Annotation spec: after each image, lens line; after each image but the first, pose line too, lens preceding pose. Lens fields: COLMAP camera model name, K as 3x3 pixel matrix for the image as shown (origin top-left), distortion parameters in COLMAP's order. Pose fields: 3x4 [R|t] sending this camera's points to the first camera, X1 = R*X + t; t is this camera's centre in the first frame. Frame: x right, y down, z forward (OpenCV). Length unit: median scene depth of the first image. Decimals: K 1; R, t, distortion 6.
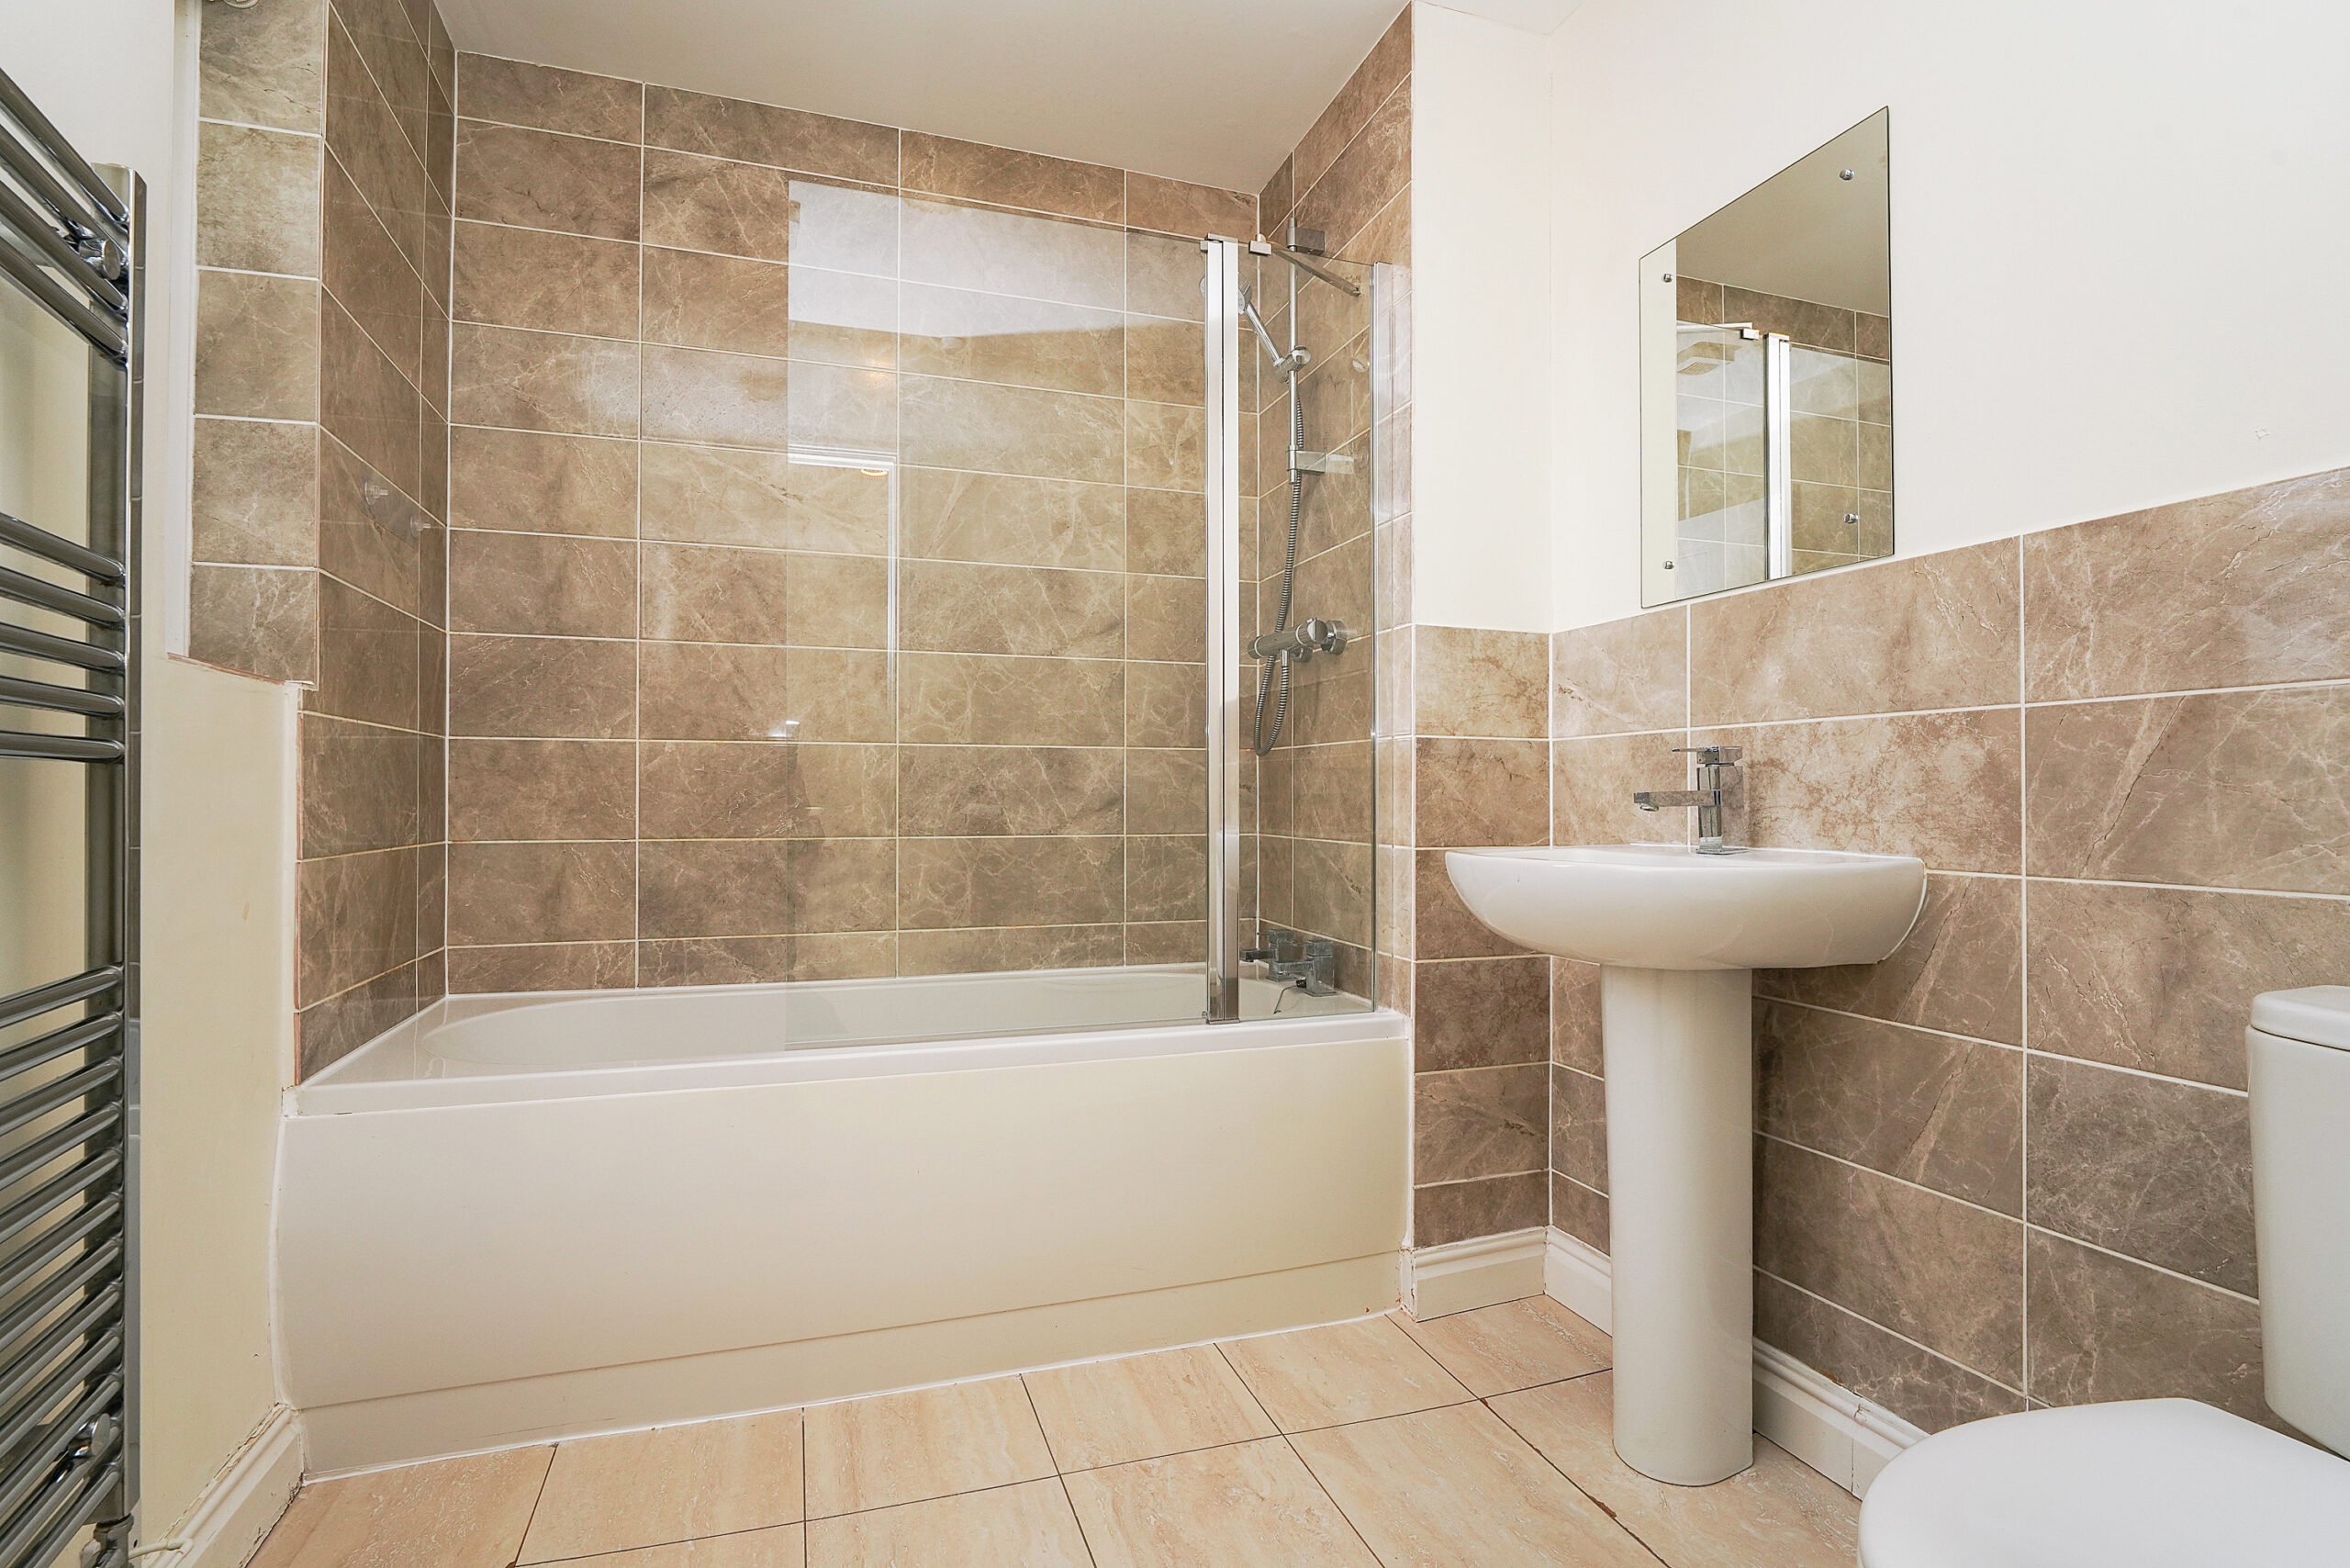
lens RADIAL K [[1080.6, 0, 1141.2], [0, 1080.6, 788.8], [0, 0, 1]] dist [-0.031880, -0.000012]
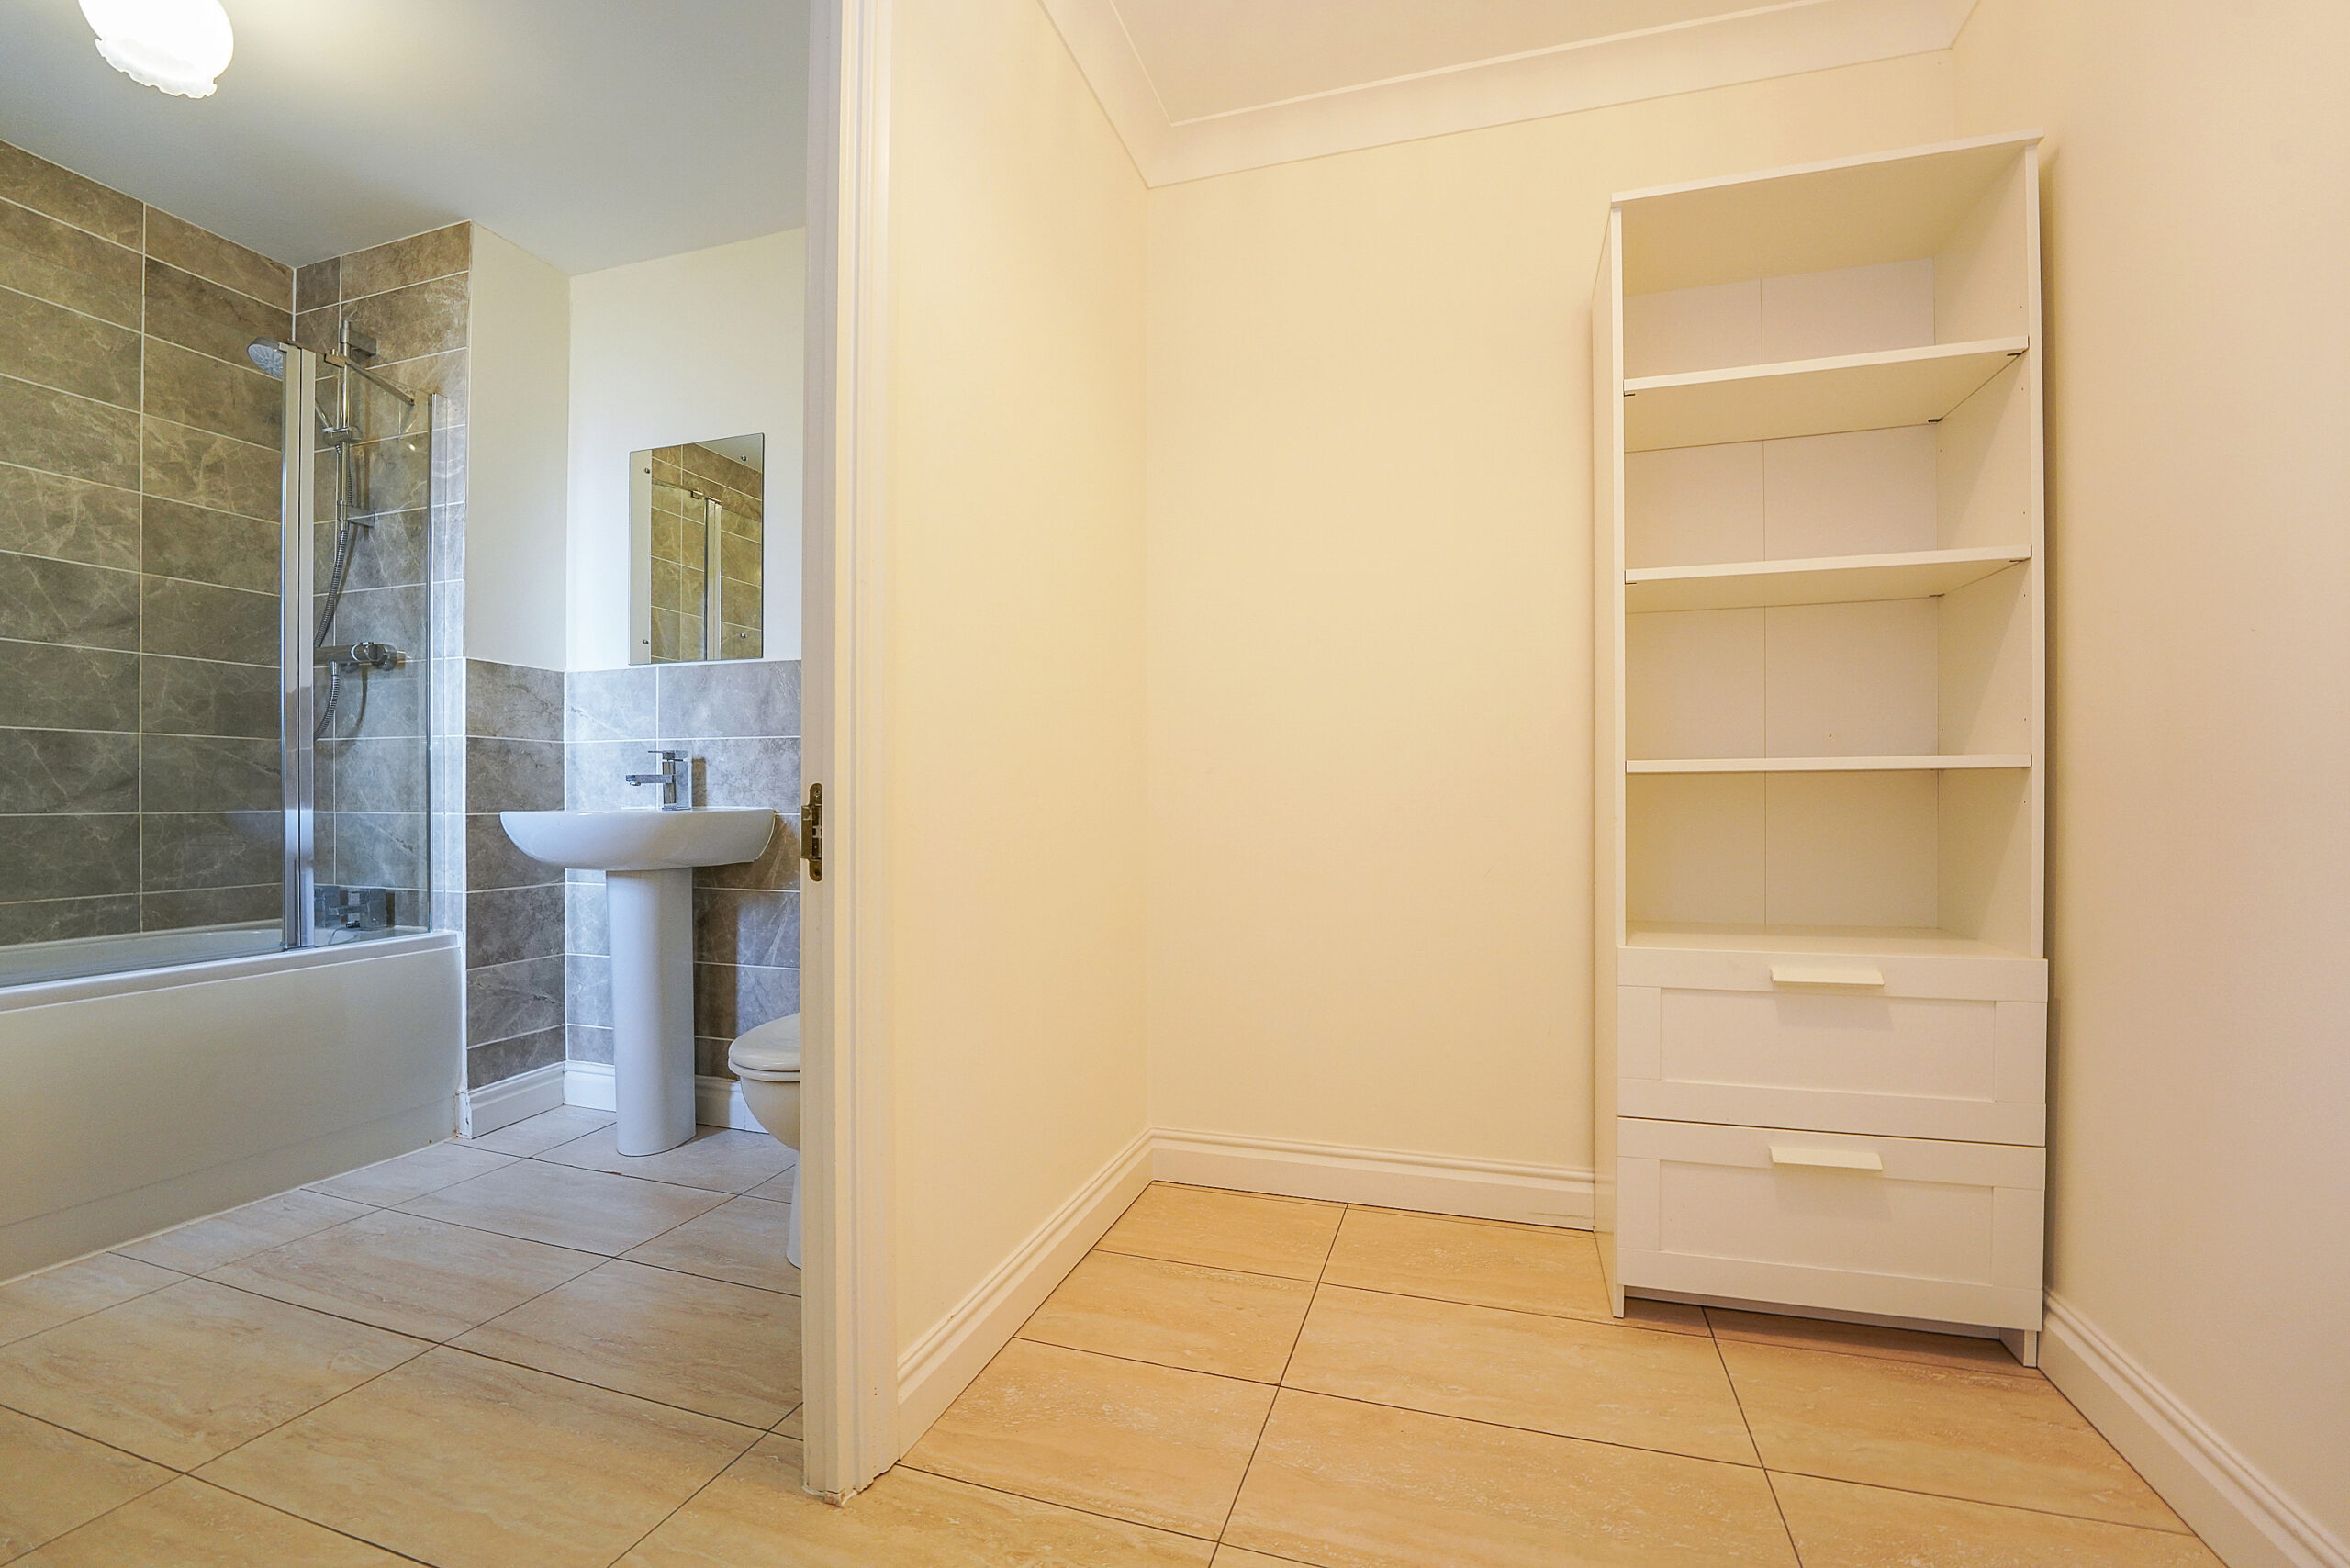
lens RADIAL K [[1014.1, 0, 1166.5], [0, 1014.1, 791.4], [0, 0, 1]] dist [-0.000659, 0.000297]
pose [[0.587827, -0.000048, 0.808987, -0.284551], [-0.003641, 0.999990, 0.002704, 0.017667], [-0.808979, -0.004535, 0.587820, -0.540549]]
